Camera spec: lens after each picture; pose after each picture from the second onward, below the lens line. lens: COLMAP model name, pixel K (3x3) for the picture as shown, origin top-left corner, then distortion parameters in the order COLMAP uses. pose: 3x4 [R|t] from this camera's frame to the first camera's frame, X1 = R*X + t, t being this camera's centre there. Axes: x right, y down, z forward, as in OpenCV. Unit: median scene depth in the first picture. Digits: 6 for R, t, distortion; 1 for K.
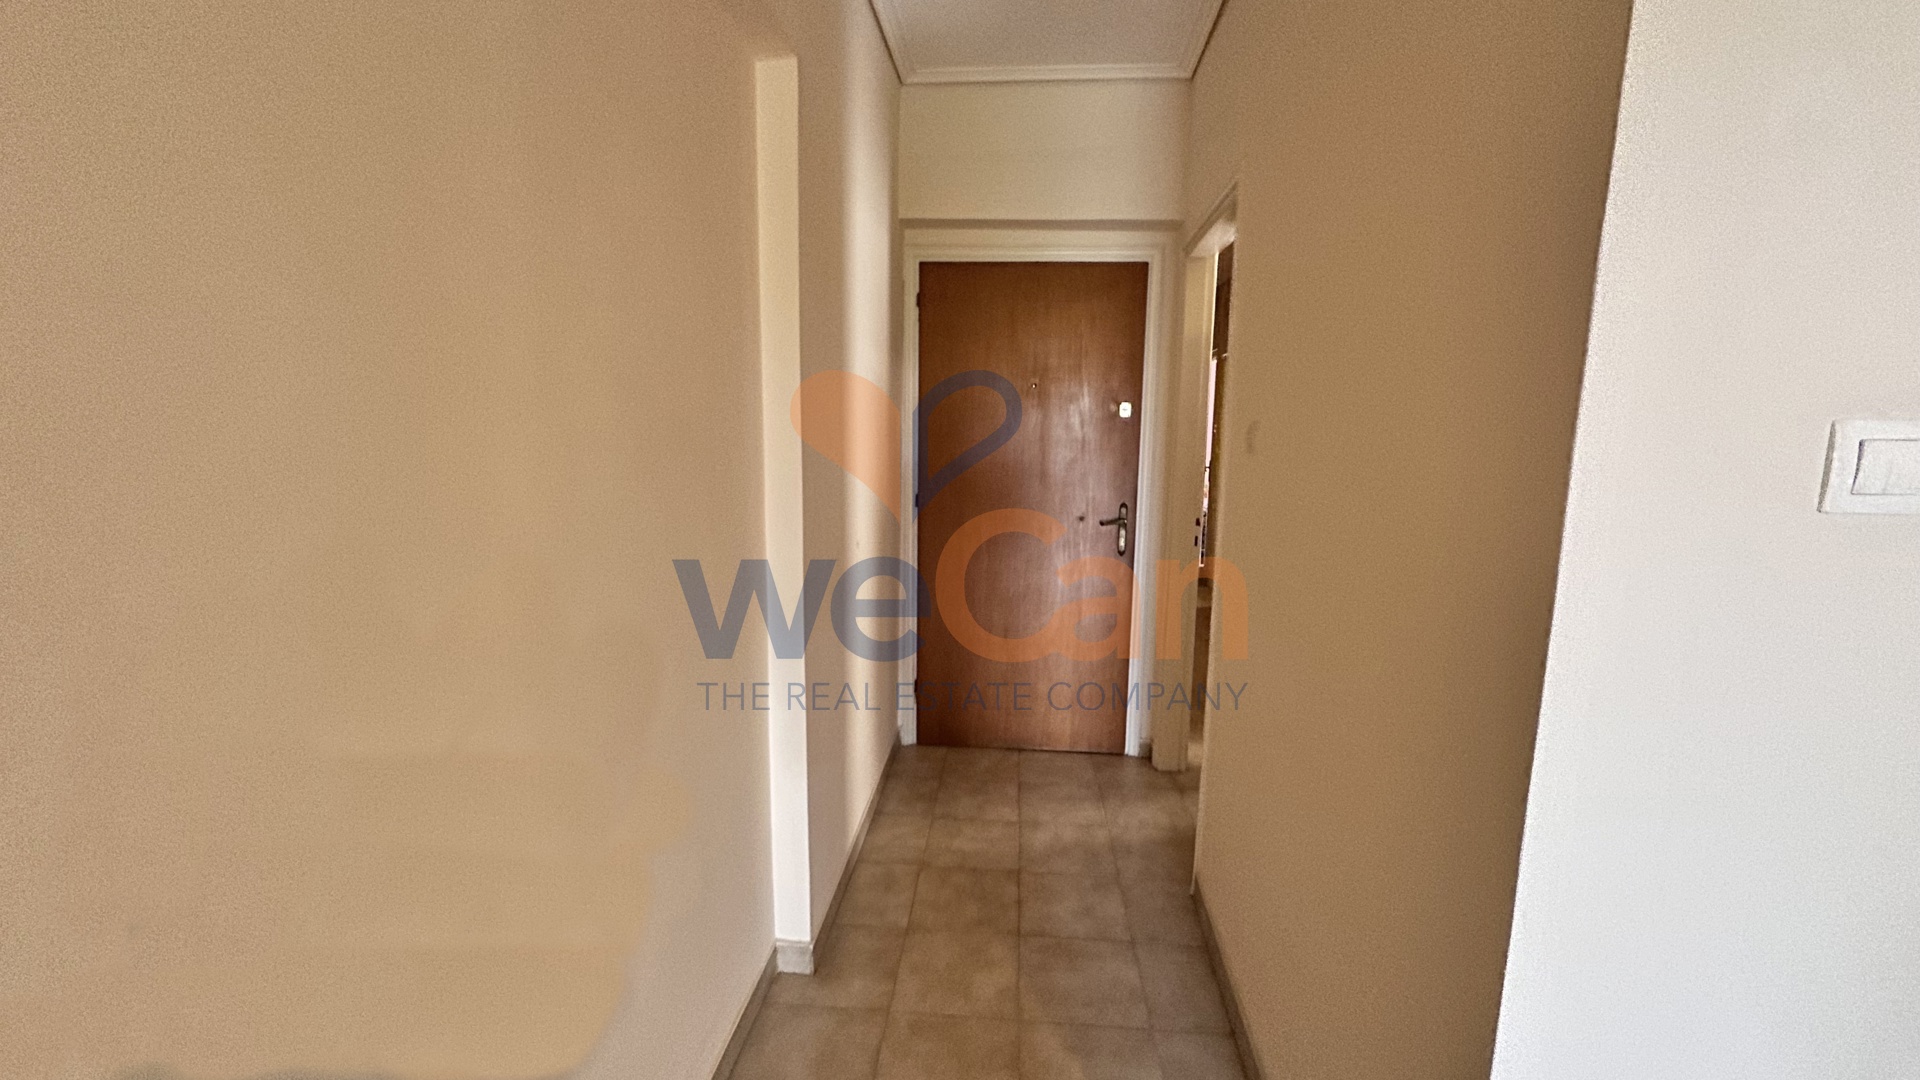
lens RADIAL K [[768.5, 0, 964.6], [0, 768.5, 536.2], [0, 0, 1]] dist [-0.001051, -0.000244]
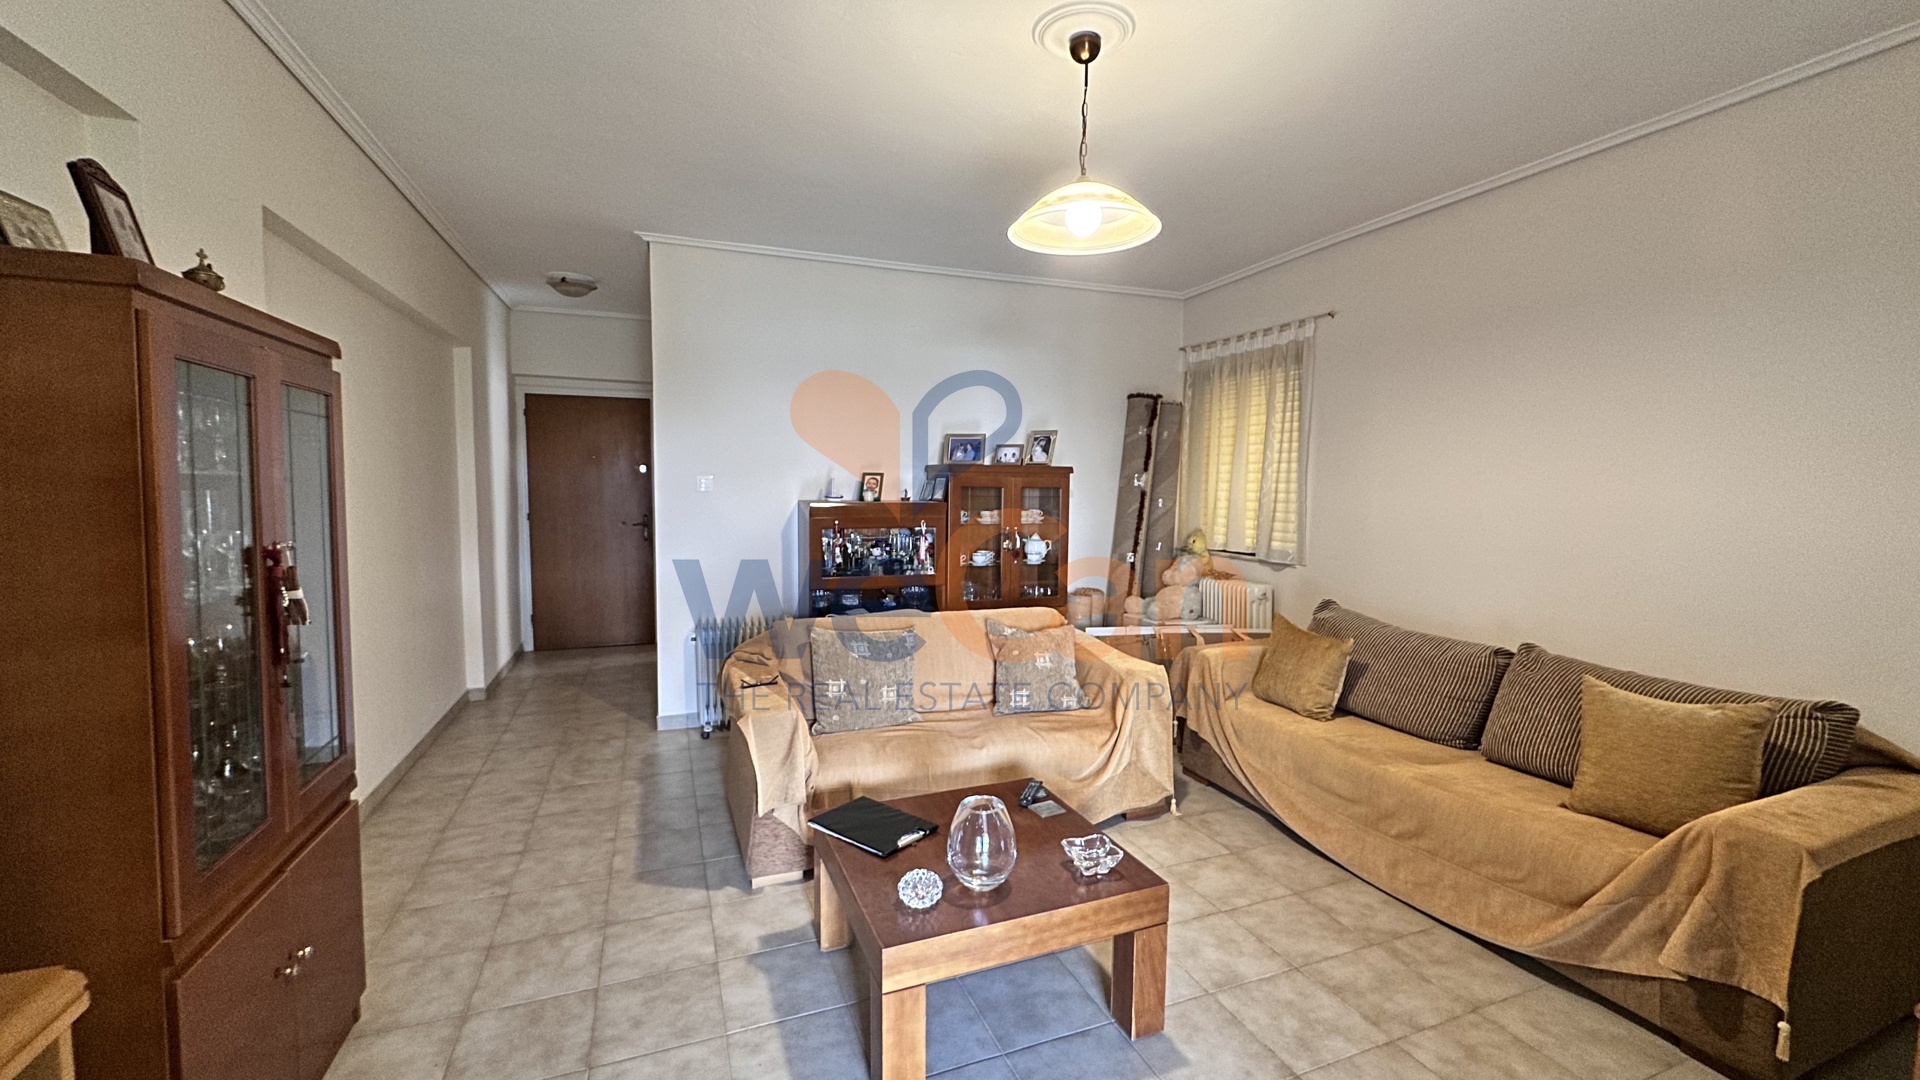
lens RADIAL K [[768.5, 0, 964.6], [0, 768.5, 536.2], [0, 0, 1]] dist [-0.001051, -0.000244]
pose [[0.899919, -0.040889, 0.434136, 0.084187], [0.069775, 0.996268, -0.050803, 0.179565], [-0.430438, 0.076010, 0.899414, -1.203894]]
